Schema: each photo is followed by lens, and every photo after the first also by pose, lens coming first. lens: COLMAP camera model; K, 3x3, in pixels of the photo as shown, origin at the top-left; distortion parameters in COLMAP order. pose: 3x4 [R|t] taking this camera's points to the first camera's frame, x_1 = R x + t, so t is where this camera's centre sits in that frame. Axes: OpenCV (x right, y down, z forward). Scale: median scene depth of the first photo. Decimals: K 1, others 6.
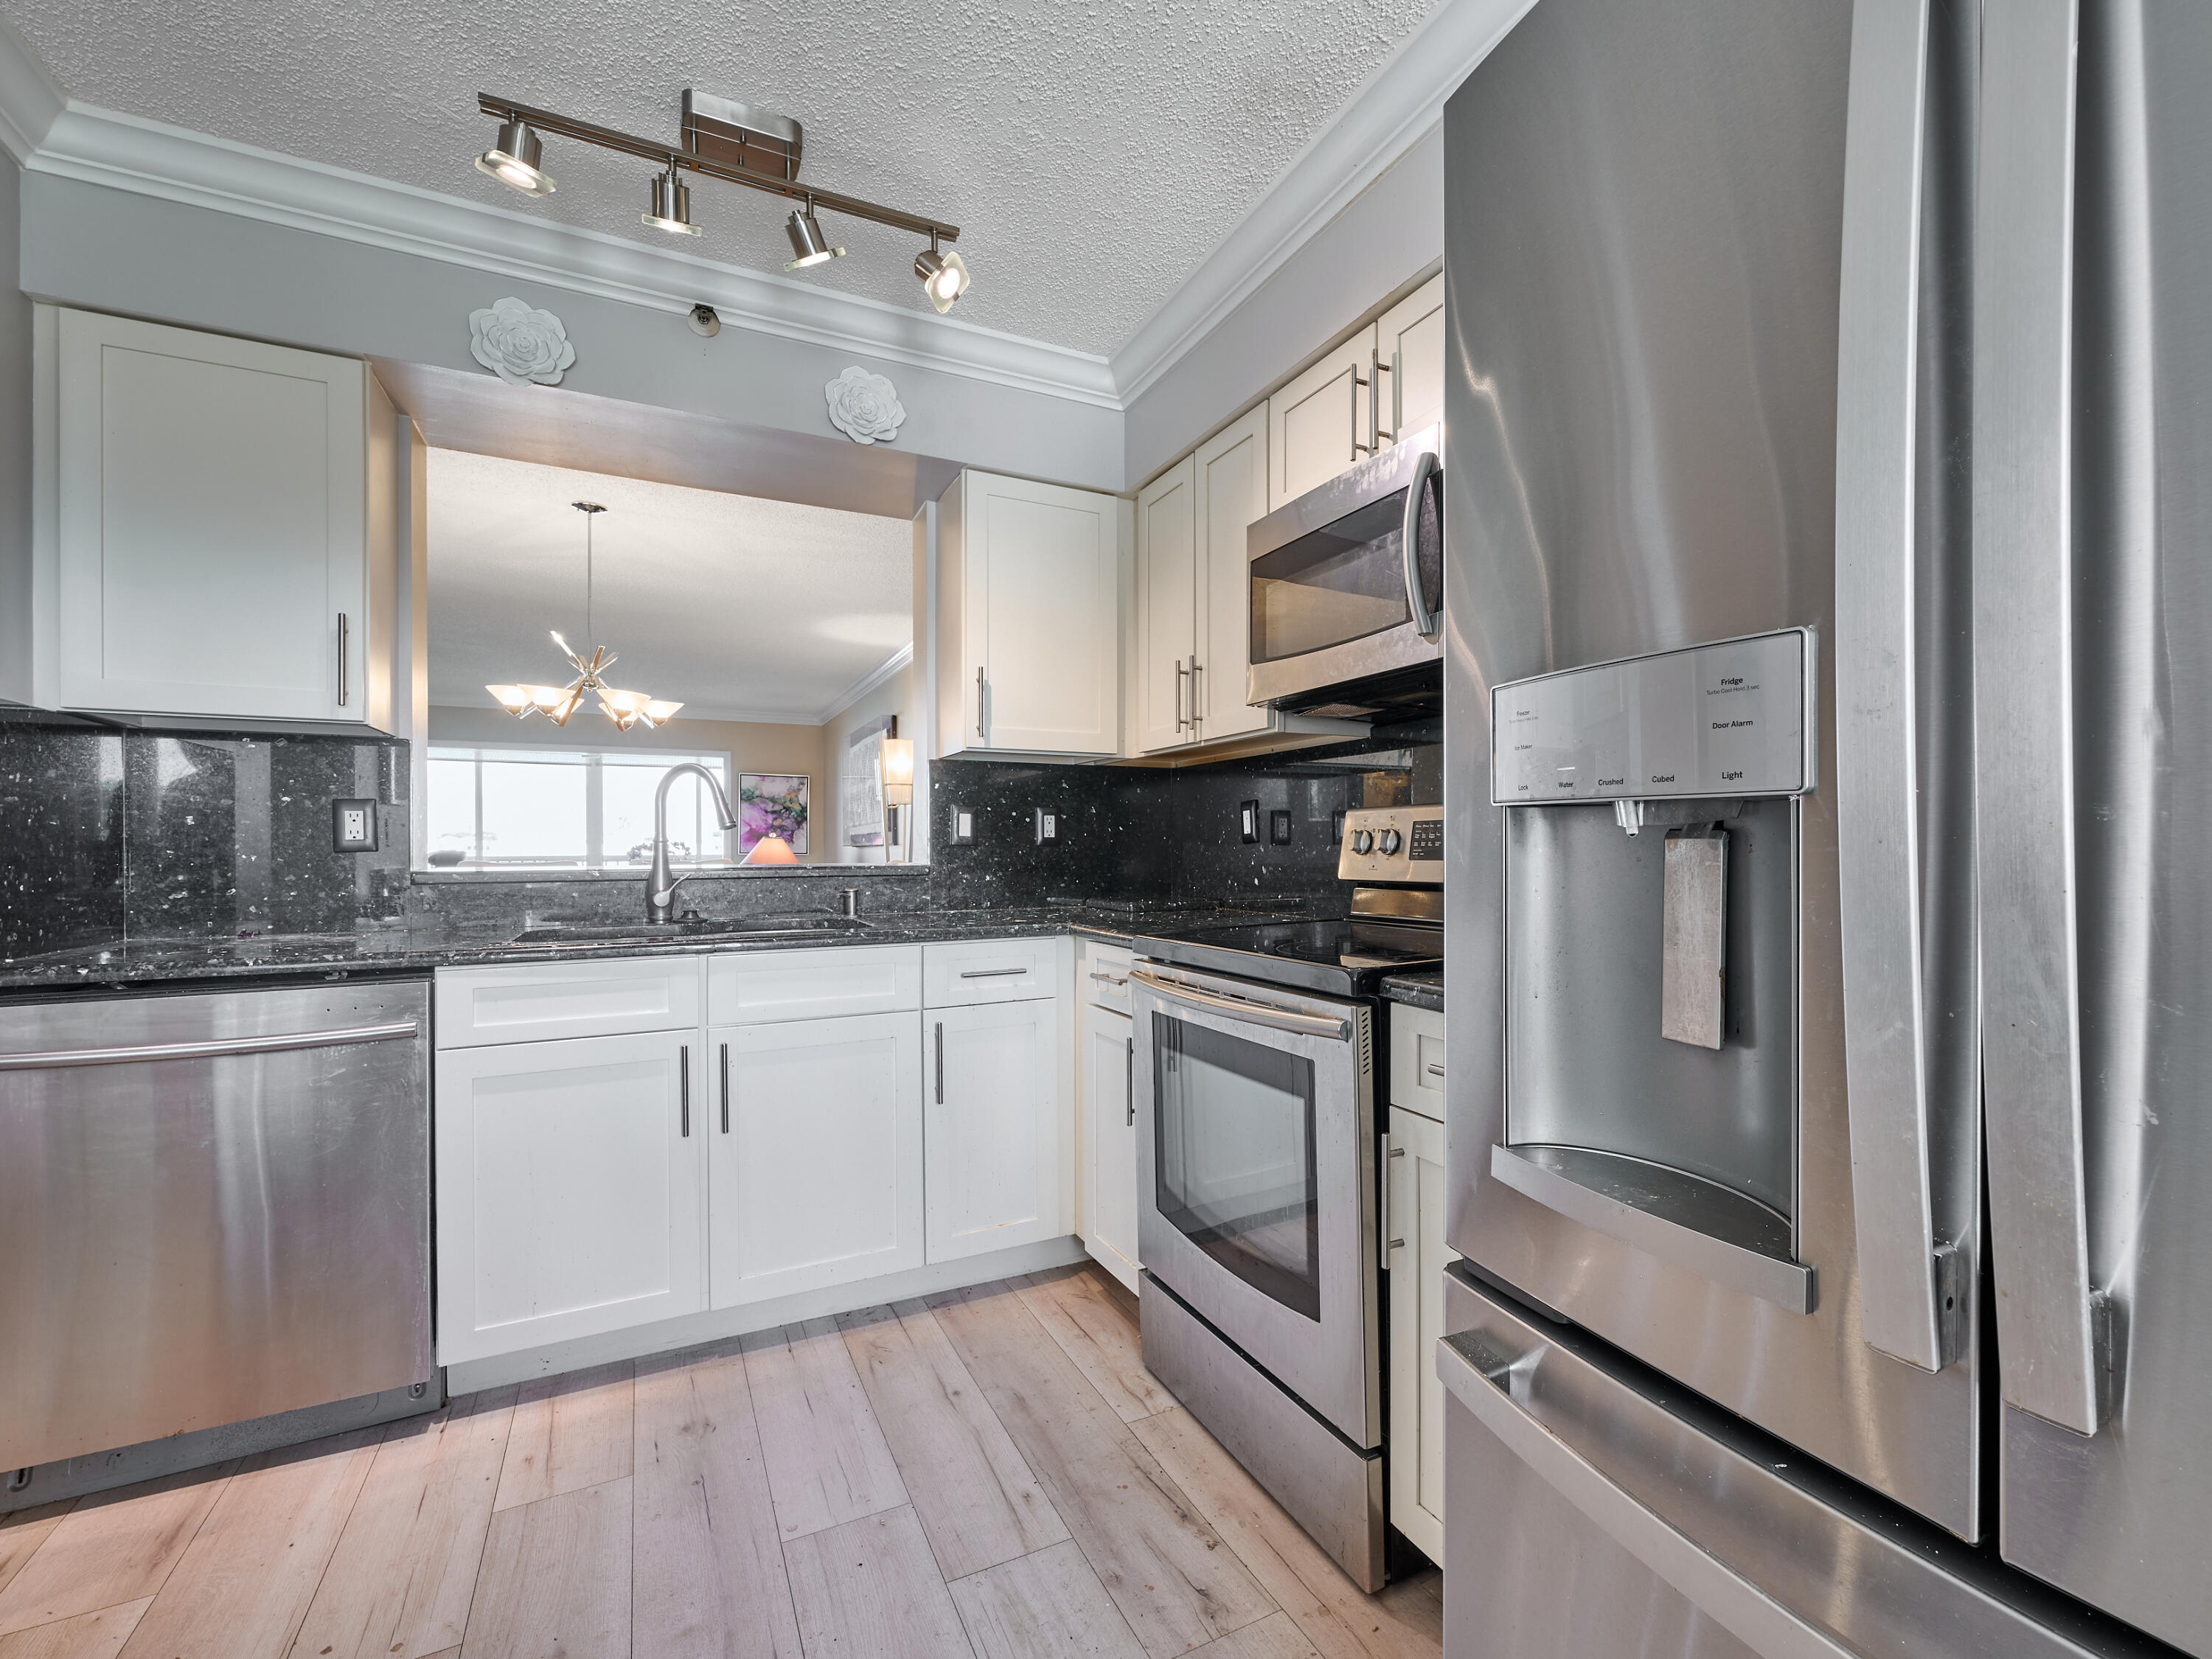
lens RADIAL K [[997.2, 0, 1189.5], [0, 997.2, 845.5], [0, 0, 1]] dist [0.000590, -0.000556]
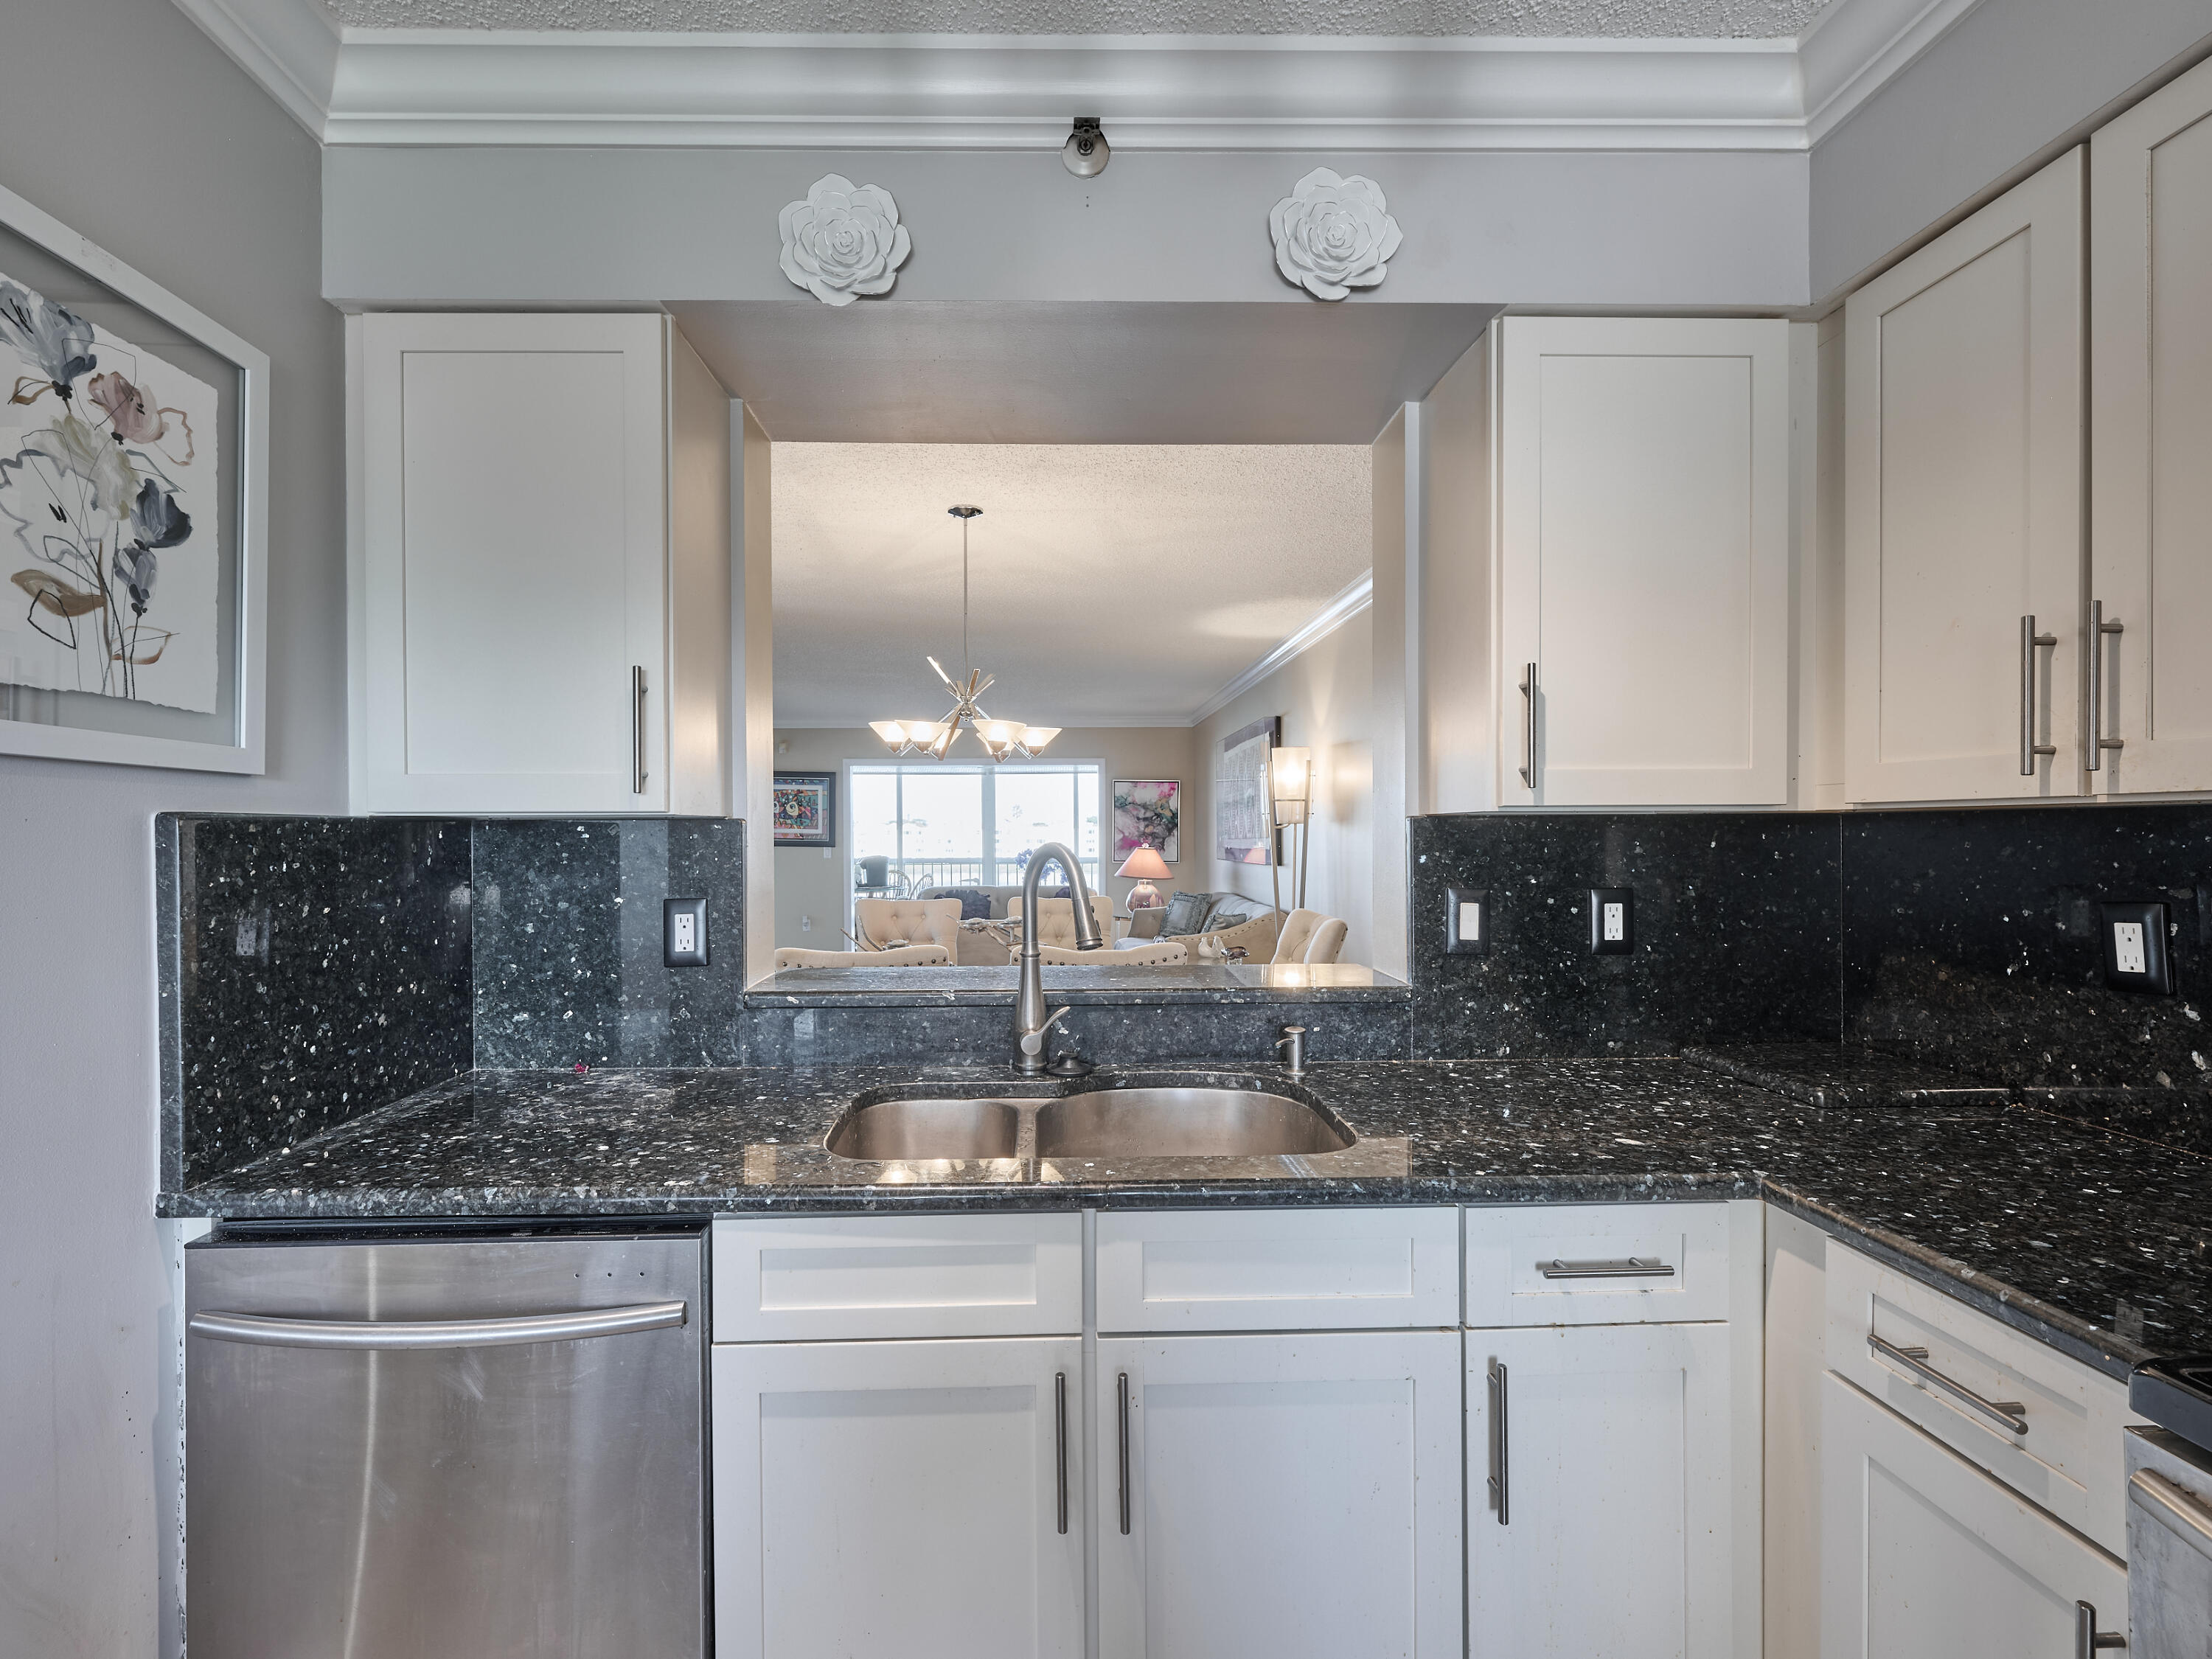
lens RADIAL K [[990.5, 0, 1053.0], [0, 990.5, 838.3], [0, 0, 1]] dist [-0.002354, 0.000274]
pose [[0.887004, 0.002020, -0.461758, -0.204788], [0.002220, 0.999960, 0.008640, -0.092551], [0.461757, -0.008689, 0.886964, 0.409631]]
